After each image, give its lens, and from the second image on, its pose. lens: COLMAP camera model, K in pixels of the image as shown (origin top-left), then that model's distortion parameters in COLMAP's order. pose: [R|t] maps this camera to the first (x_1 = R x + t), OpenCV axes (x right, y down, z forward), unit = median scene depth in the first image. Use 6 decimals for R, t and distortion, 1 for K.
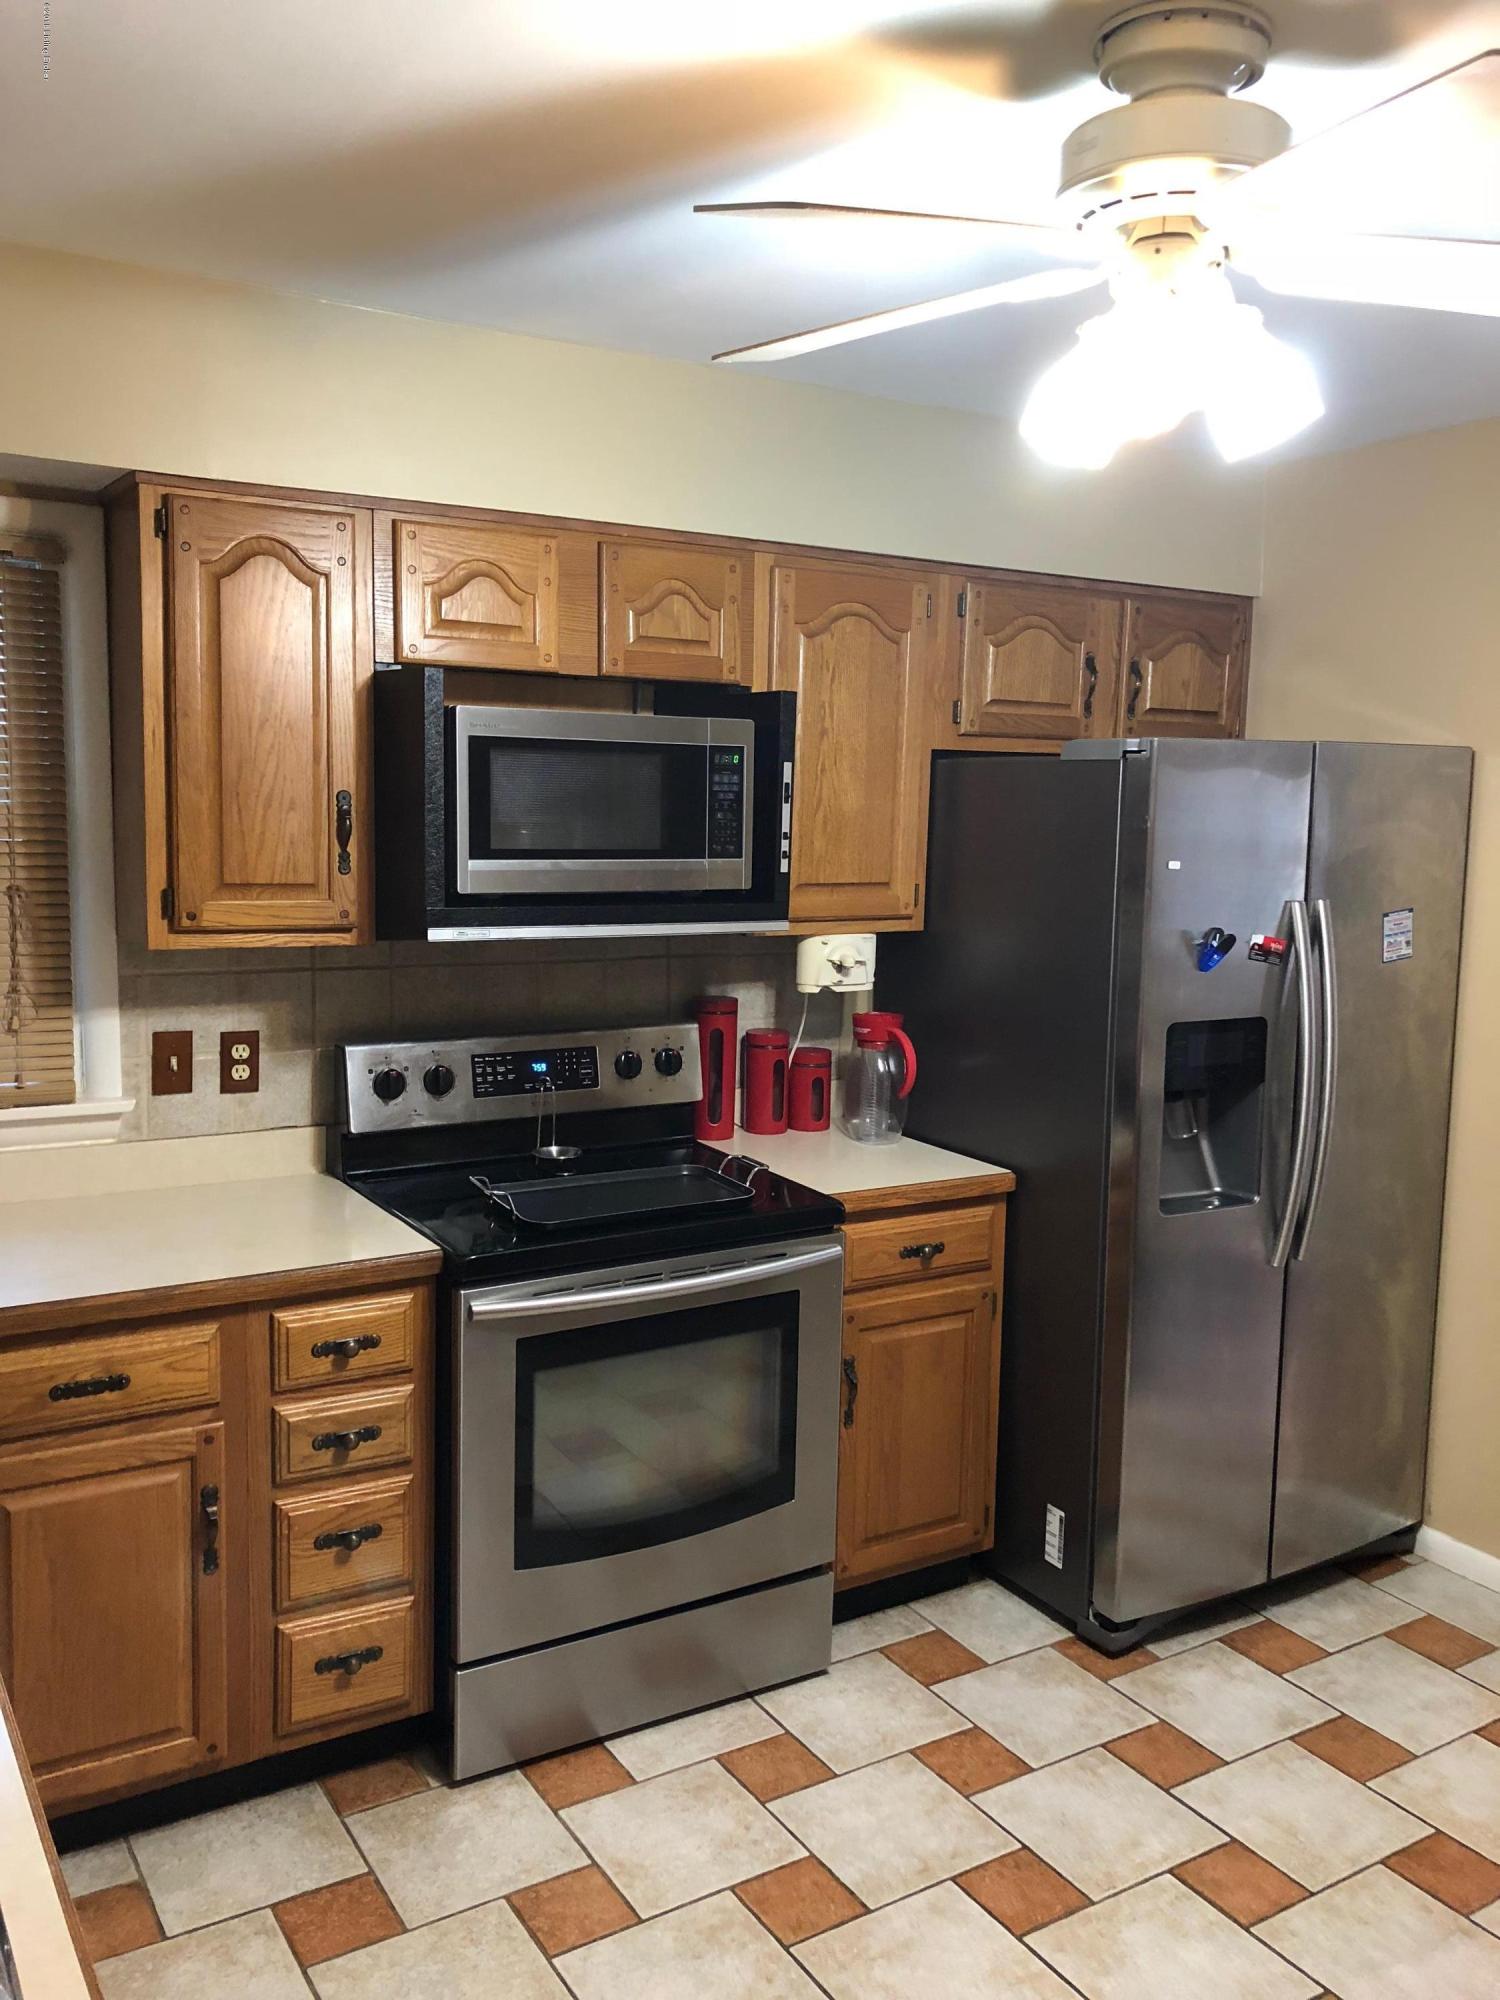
lens RADIAL K [[1661.9, 0, 750.0], [0, 1661.9, 1000.0], [0, 0, 1]] dist [0.066544, -0.143380]
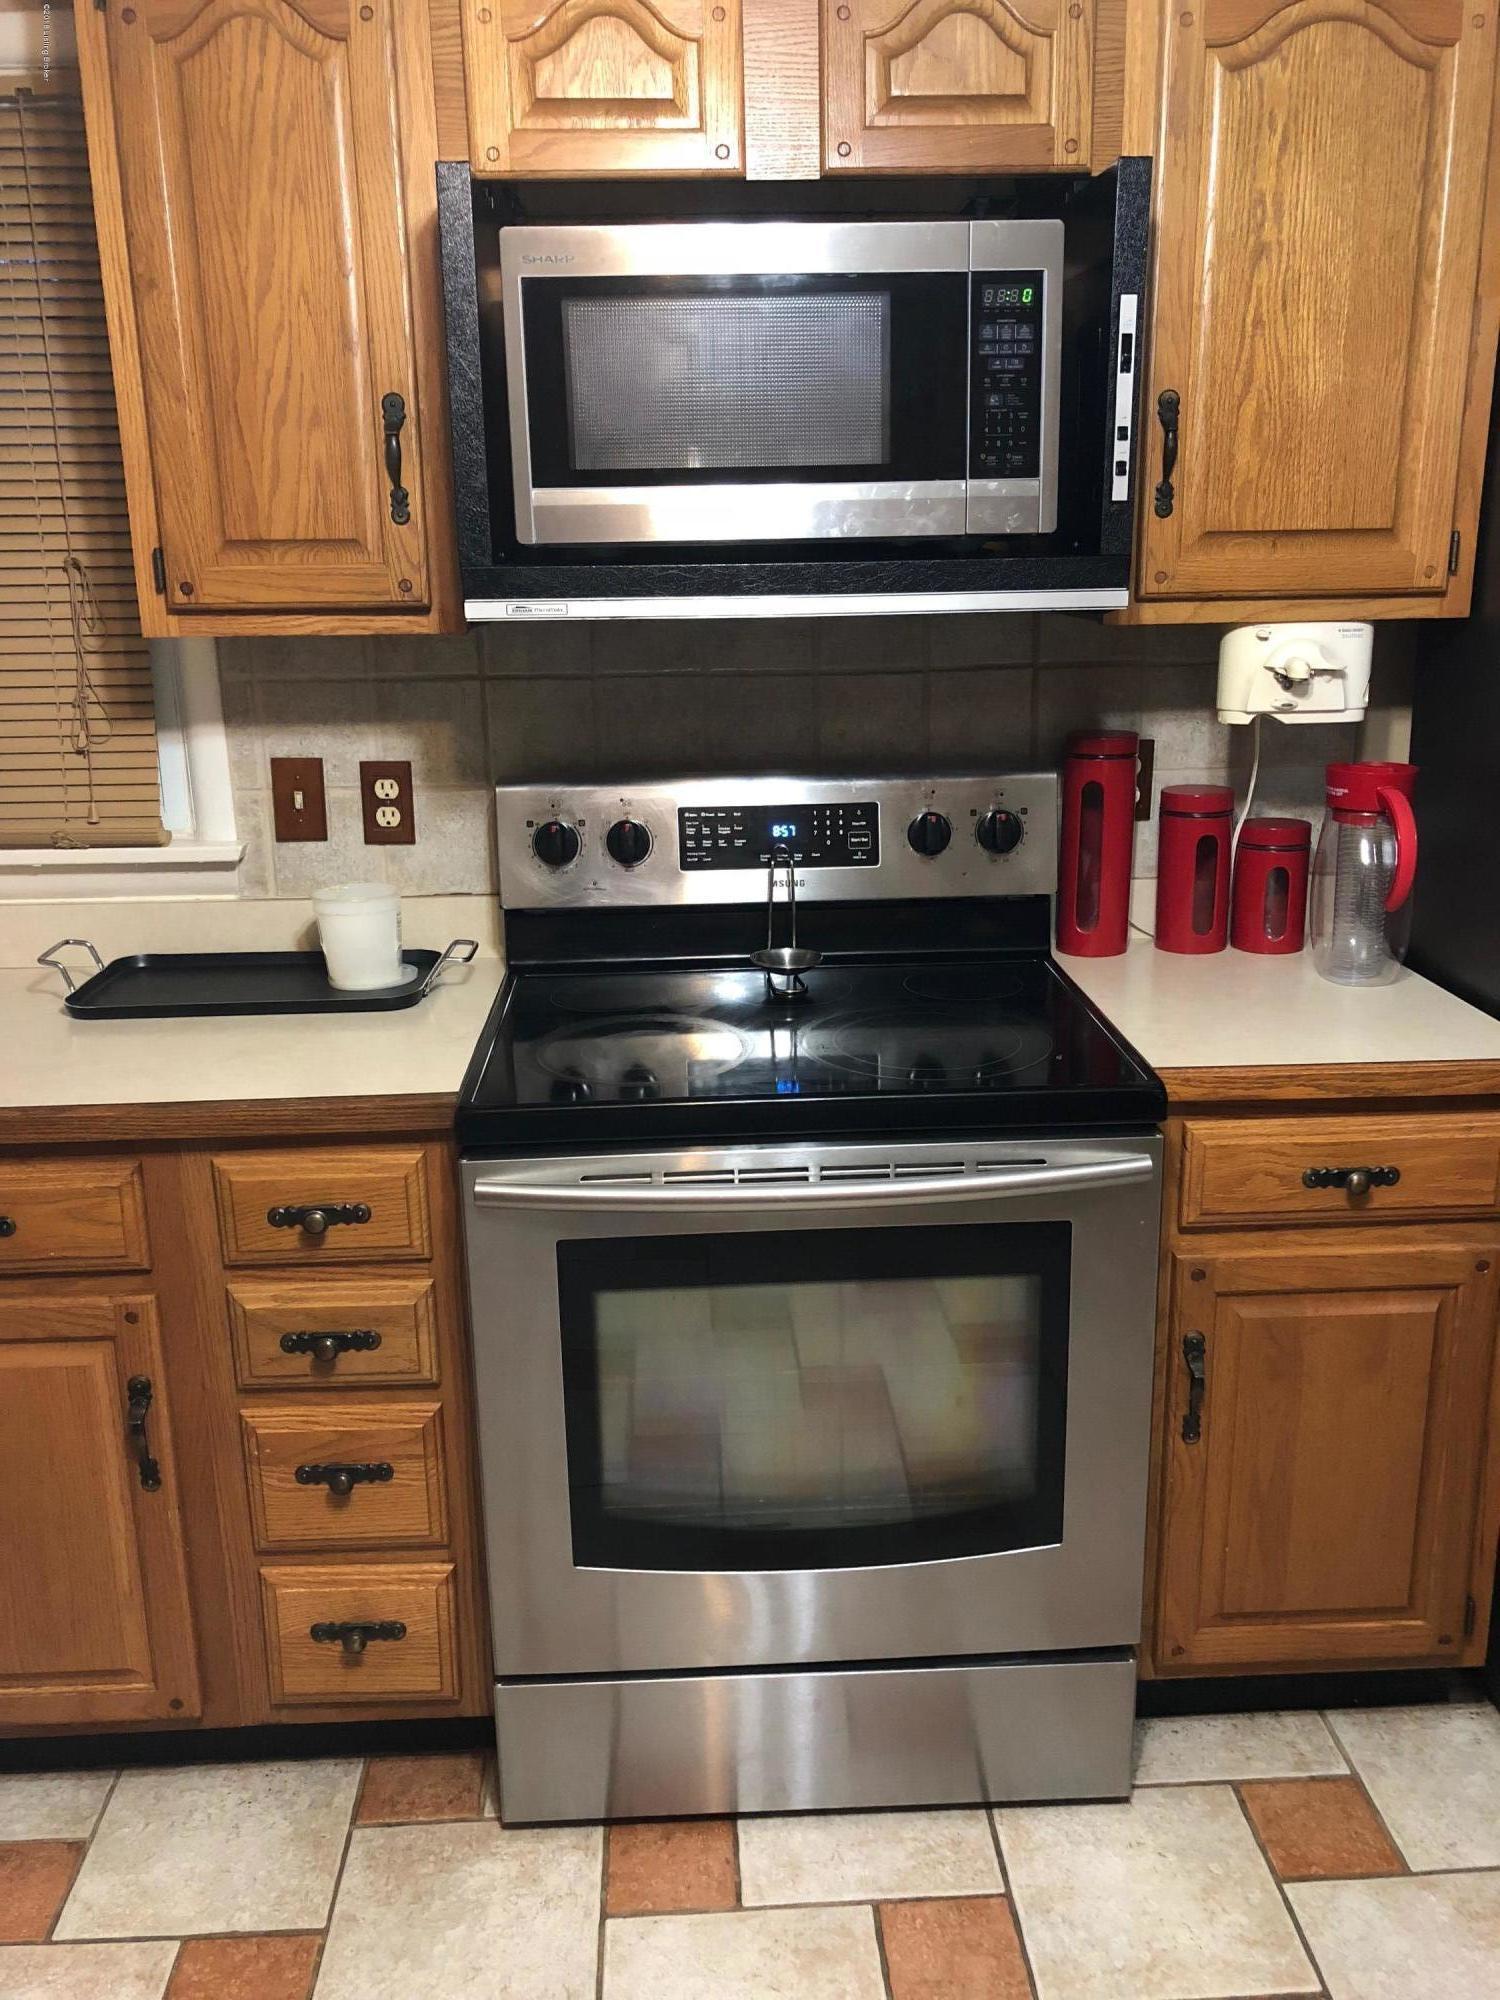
lens RADIAL K [[1641.3, 0, 750.0], [0, 1641.3, 1000.0], [0, 0, 1]] dist [0.013299, -0.016582]
pose [[0.872158, 0.092656, -0.480370, 0.201470], [-0.024181, 0.988865, 0.146835, 0.012767], [0.488627, -0.116447, 0.864687, 0.443402]]
